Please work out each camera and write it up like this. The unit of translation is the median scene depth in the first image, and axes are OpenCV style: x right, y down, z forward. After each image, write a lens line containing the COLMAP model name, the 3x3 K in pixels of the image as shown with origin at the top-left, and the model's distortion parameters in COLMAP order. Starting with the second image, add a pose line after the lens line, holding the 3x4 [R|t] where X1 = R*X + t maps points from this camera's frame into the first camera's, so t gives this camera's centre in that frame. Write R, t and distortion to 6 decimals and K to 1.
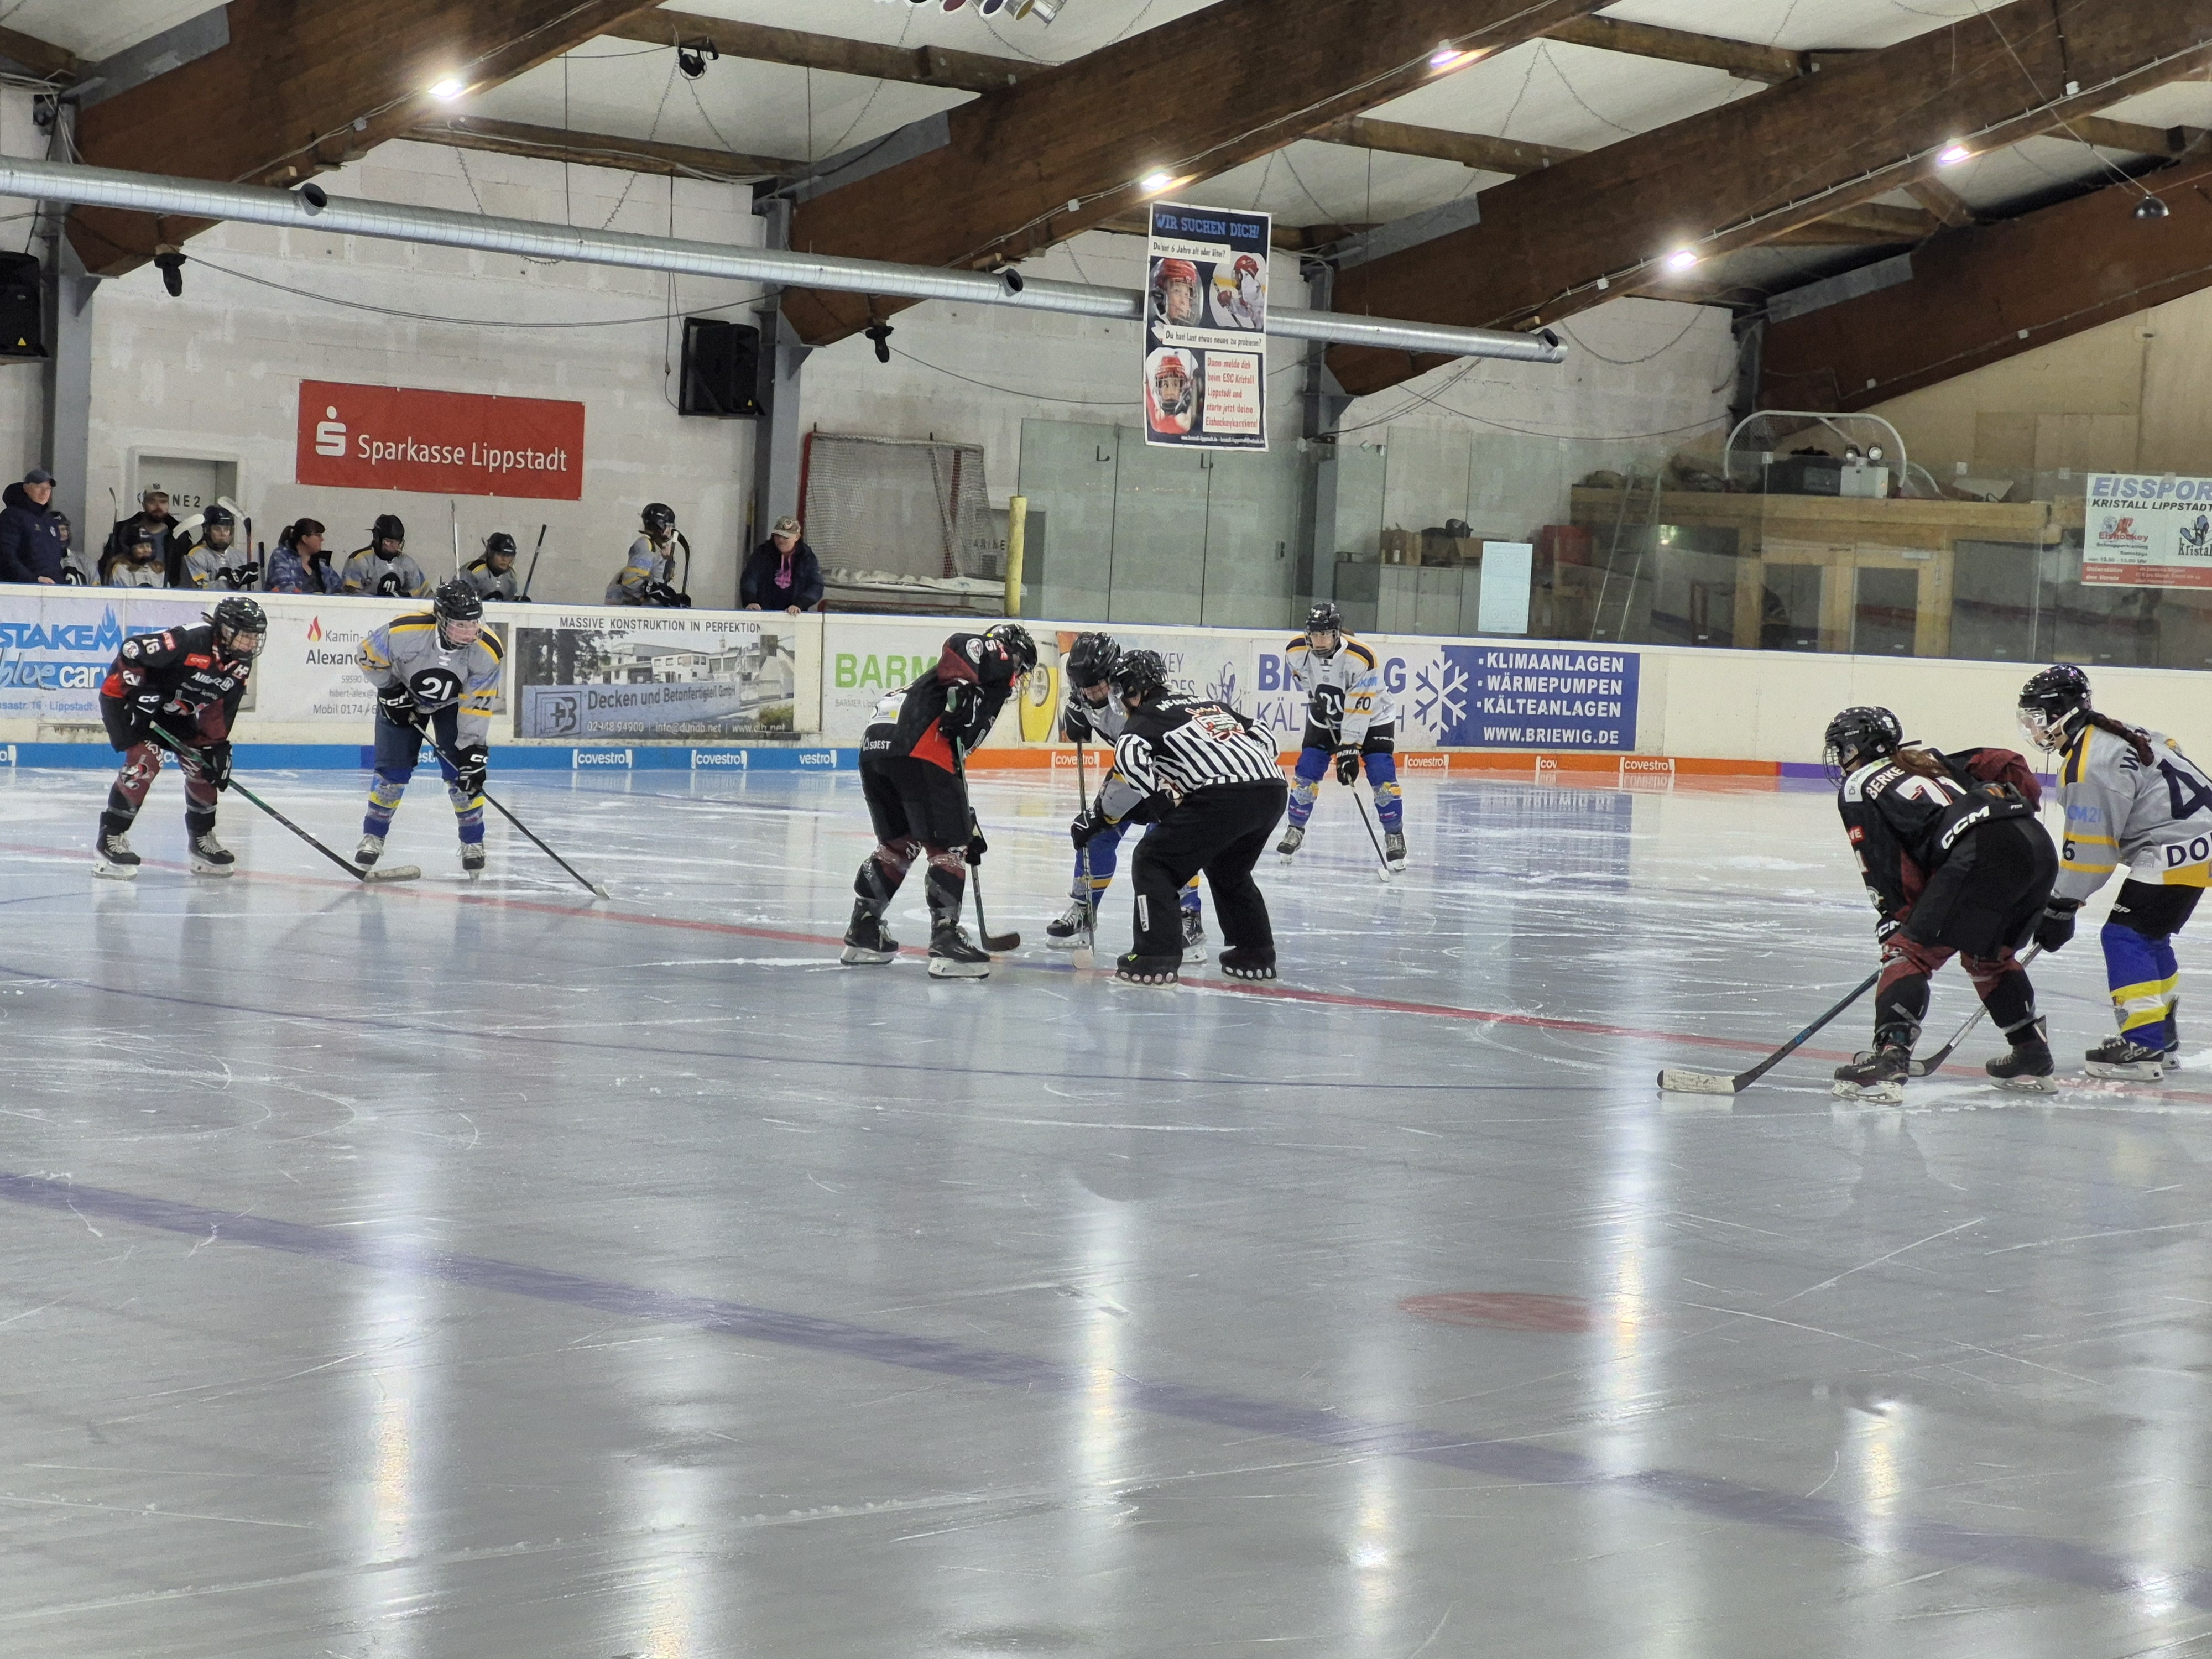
lens RADIAL K [[5092.2, 0, 1033.5], [0, 5092.2, 885.3], [0, 0, 1]] dist [-0.149758, 4.005891]
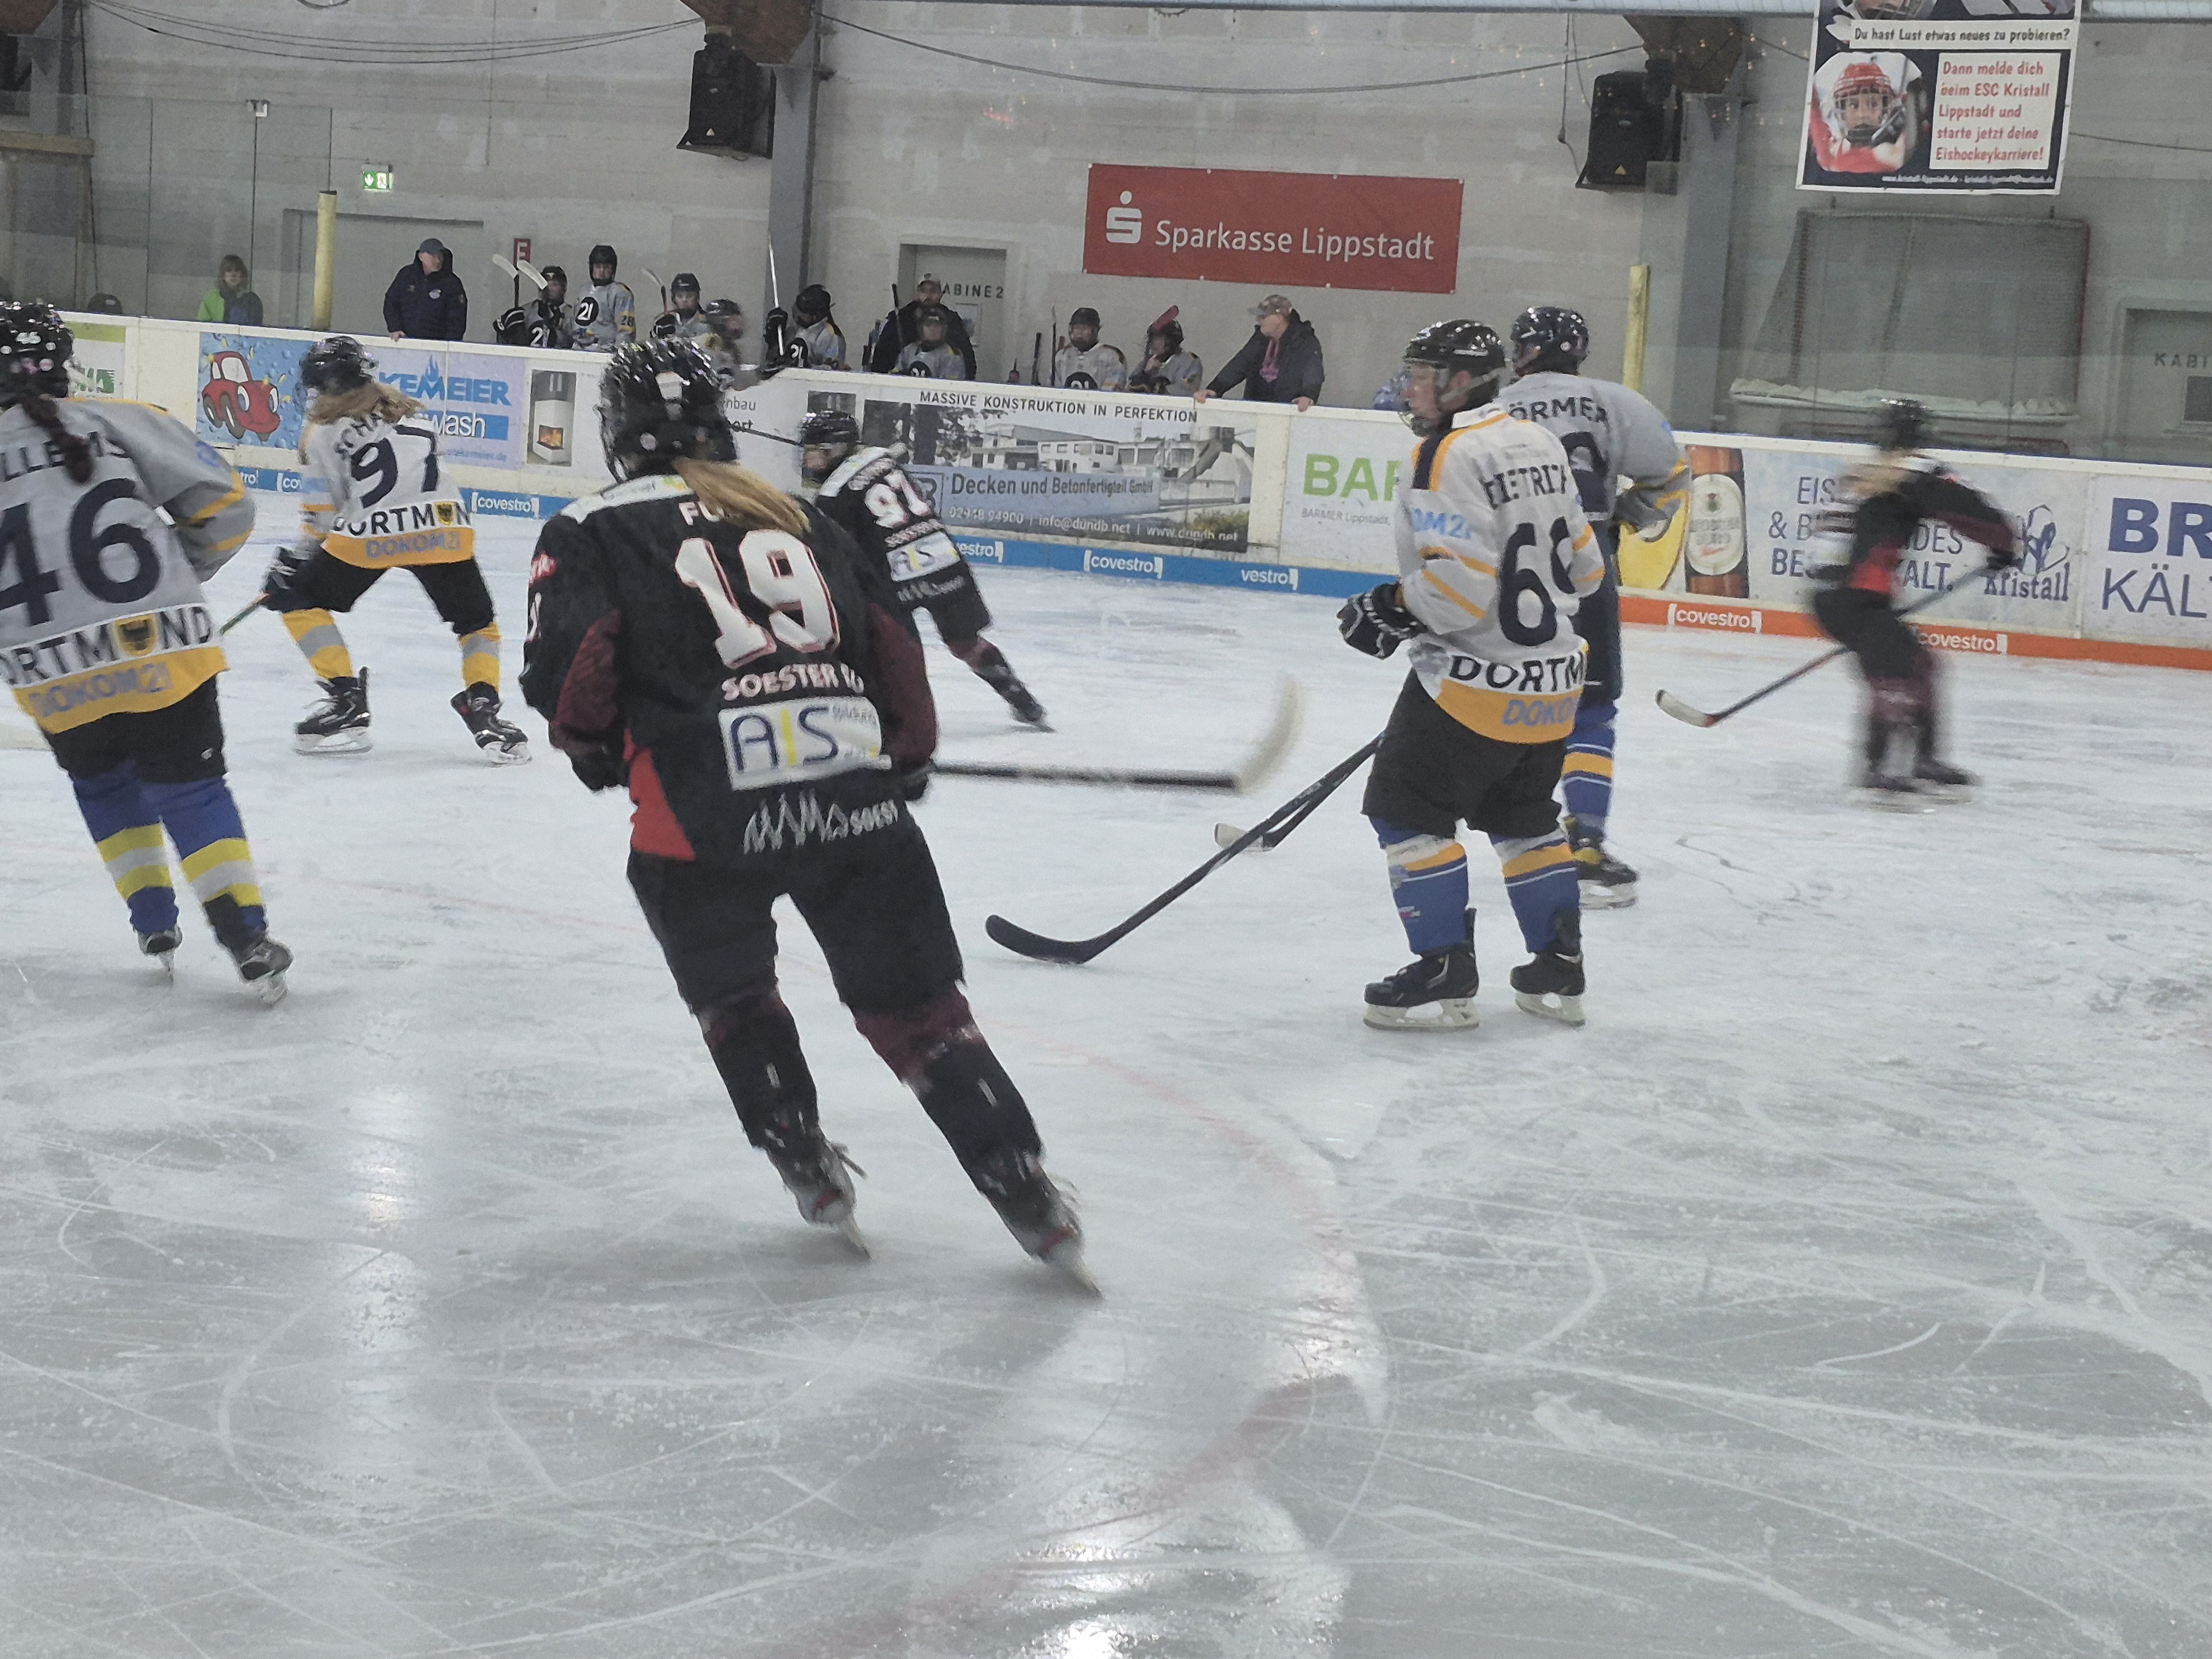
lens RADIAL K [[4342.0, 0, 1056.7], [0, 4342.0, 761.0], [0, 0, 1]] dist [0.202307, -0.470826]
pose [[0.184887, 0.062538, -0.980768, 0.651598], [-0.115632, 0.992426, 0.041484, -0.020230], [0.975934, 0.105738, 0.190718, 0.825325]]
